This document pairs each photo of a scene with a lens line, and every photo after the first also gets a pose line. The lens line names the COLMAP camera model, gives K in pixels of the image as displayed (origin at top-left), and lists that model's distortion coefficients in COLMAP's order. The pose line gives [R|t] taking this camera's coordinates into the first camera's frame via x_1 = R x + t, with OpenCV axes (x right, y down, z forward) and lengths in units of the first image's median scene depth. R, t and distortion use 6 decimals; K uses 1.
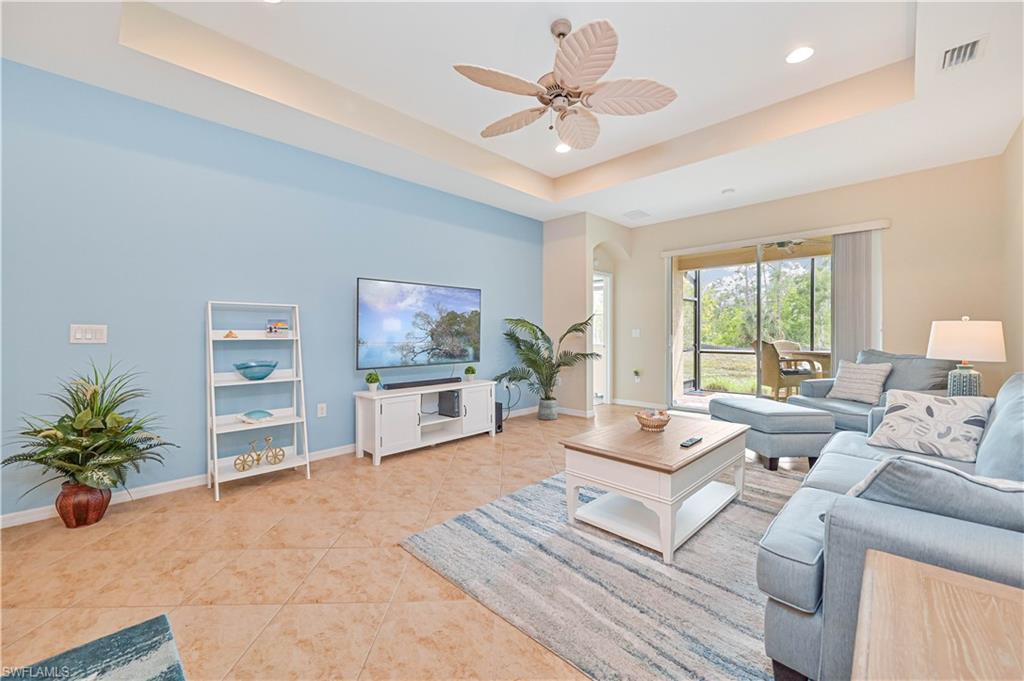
lens RADIAL K [[411.7, 0, 514.5], [0, 411.7, 328.1], [0, 0, 1]] dist [0.000097, -0.000248]
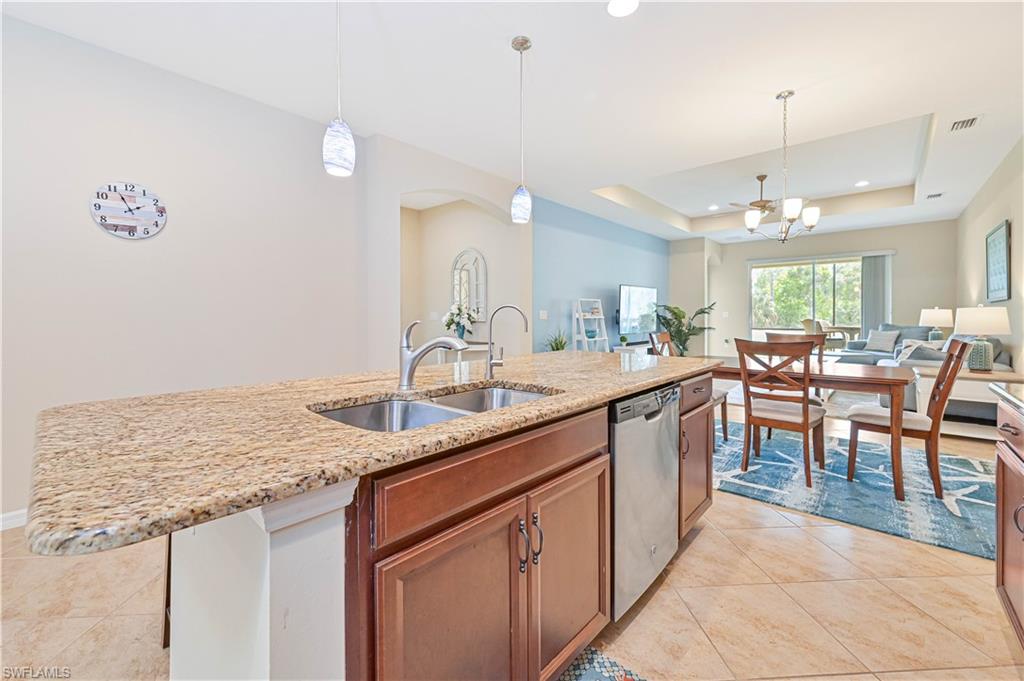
lens RADIAL K [[429.1, 0, 505.2], [0, 429.1, 310.4], [0, 0, 1]] dist [-0.000810, -0.000276]
pose [[0.999283, 0.000775, 0.037851, -0.938333], [-0.000907, 0.999994, 0.003471, -0.011447], [-0.037848, -0.003503, 0.999277, -0.871475]]
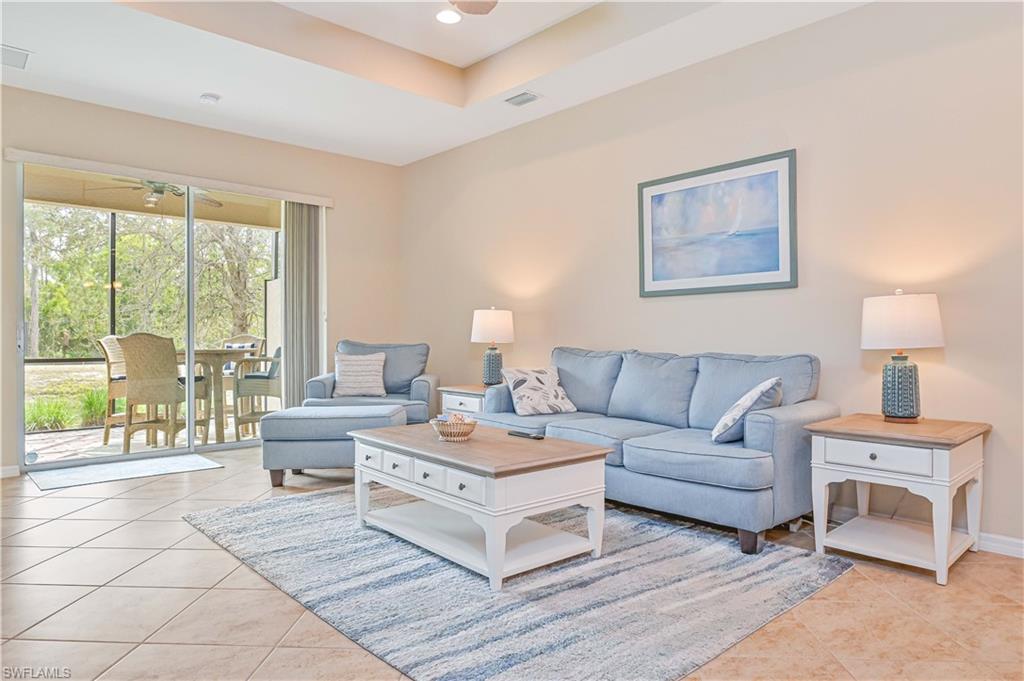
lens RADIAL K [[644.4, 0, 512.0], [0, 644.4, 340.5], [0, 0, 1]] dist [-0.003201, -0.000909]
pose [[0.056587, -0.003636, 0.998391, -0.569480], [-0.011071, 0.999930, 0.004269, 0.045752], [-0.998336, -0.011295, 0.056543, 0.594176]]
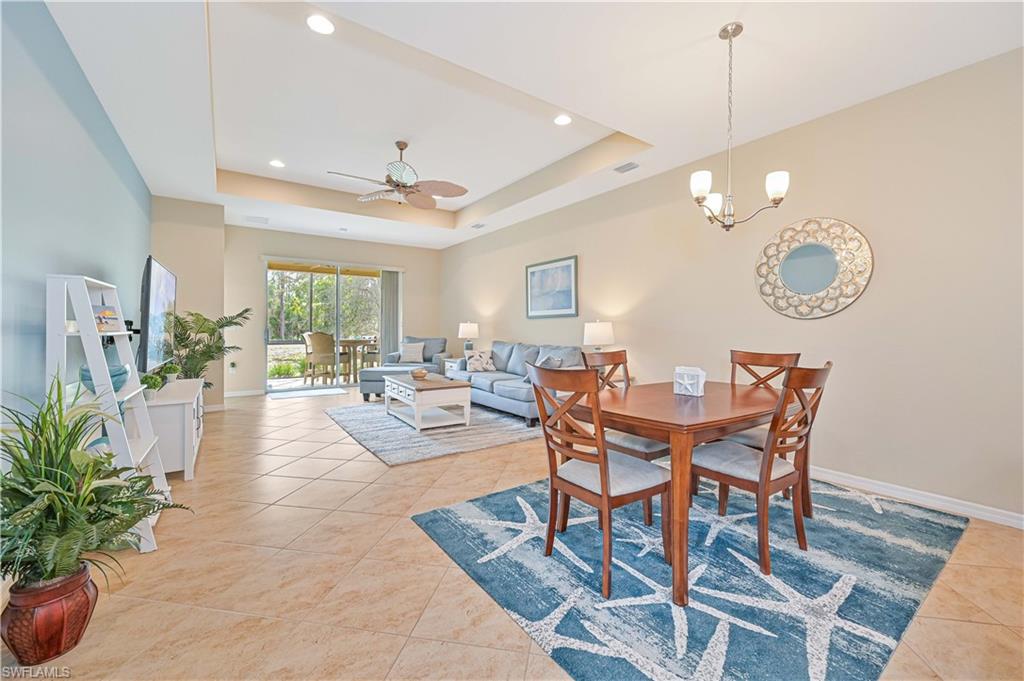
lens RADIAL K [[411.7, 0, 514.5], [0, 411.7, 328.1], [0, 0, 1]] dist [0.000097, -0.000248]
pose [[0.185089, 0.001046, 0.982721, -0.998597], [-0.013452, 0.999908, 0.001469, 0.005851], [-0.982630, -0.013492, 0.185087, 0.167814]]
